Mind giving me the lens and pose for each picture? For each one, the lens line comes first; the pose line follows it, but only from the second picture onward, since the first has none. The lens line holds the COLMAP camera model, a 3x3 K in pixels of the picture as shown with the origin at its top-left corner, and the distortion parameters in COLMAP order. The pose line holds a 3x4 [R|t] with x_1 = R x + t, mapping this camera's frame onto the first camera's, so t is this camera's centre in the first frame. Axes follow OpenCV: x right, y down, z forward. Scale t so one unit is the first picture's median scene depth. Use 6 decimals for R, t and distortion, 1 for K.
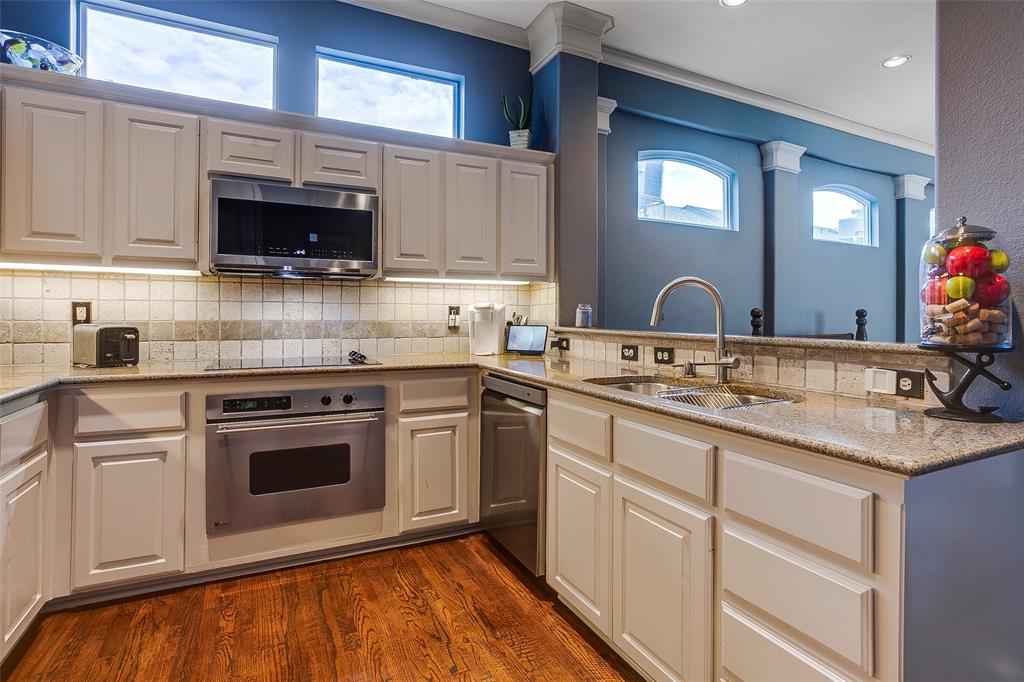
lens RADIAL K [[537.6, 0, 521.6], [0, 537.6, 308.4], [0, 0, 1]] dist [-0.034695, 0.022508]
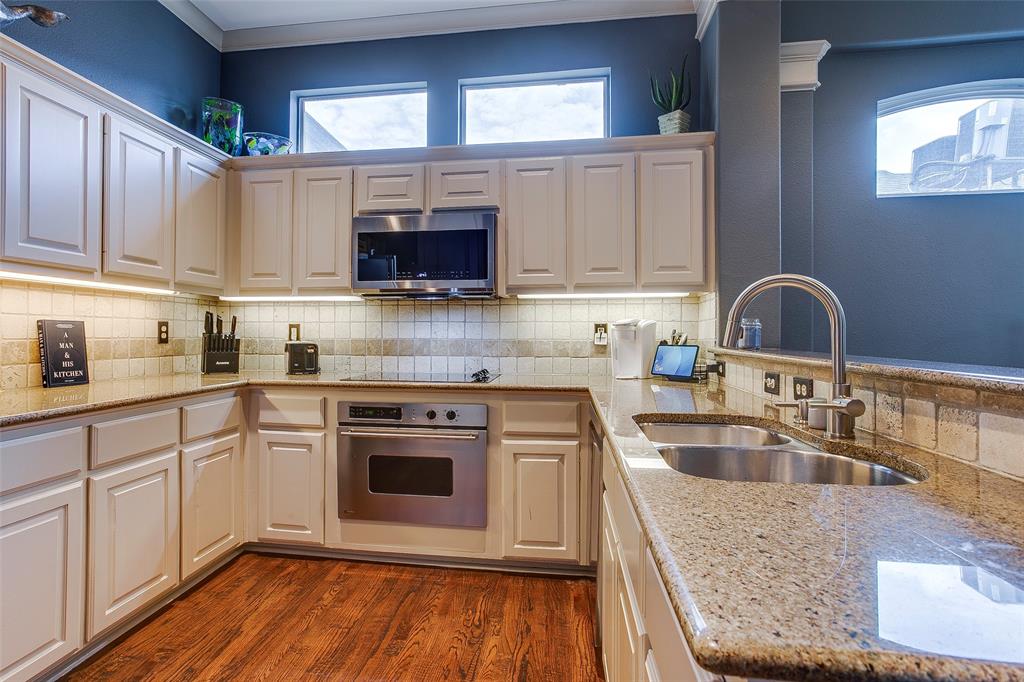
lens RADIAL K [[537.6, 0, 489.0], [0, 537.6, 328.9], [0, 0, 1]] dist [-0.034695, 0.022508]
pose [[0.810385, -0.008939, -0.585830, 0.343083], [0.009923, 0.999950, -0.001531, 0.006554], [0.585814, -0.004572, 0.810432, 0.207690]]
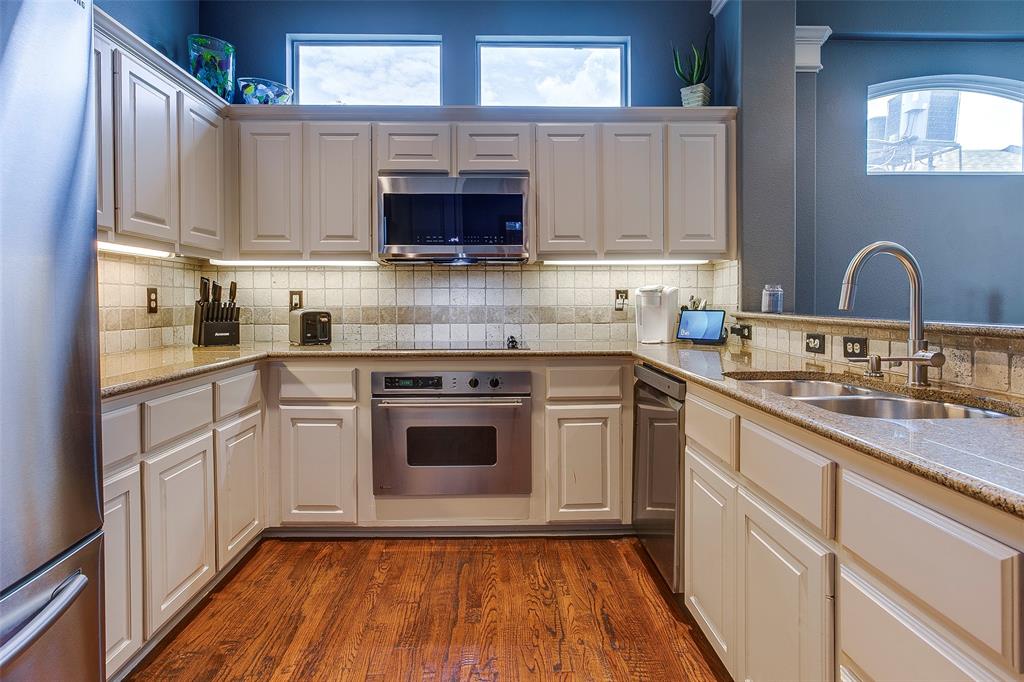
lens RADIAL K [[573.6, 0, 506.2], [0, 573.6, 308.6], [0, 0, 1]] dist [-0.033493, 0.023308]
pose [[0.899276, -0.002750, -0.437373, 0.171866], [0.013168, 0.999697, 0.020790, 0.007391], [0.437184, -0.024456, 0.899040, 0.038280]]
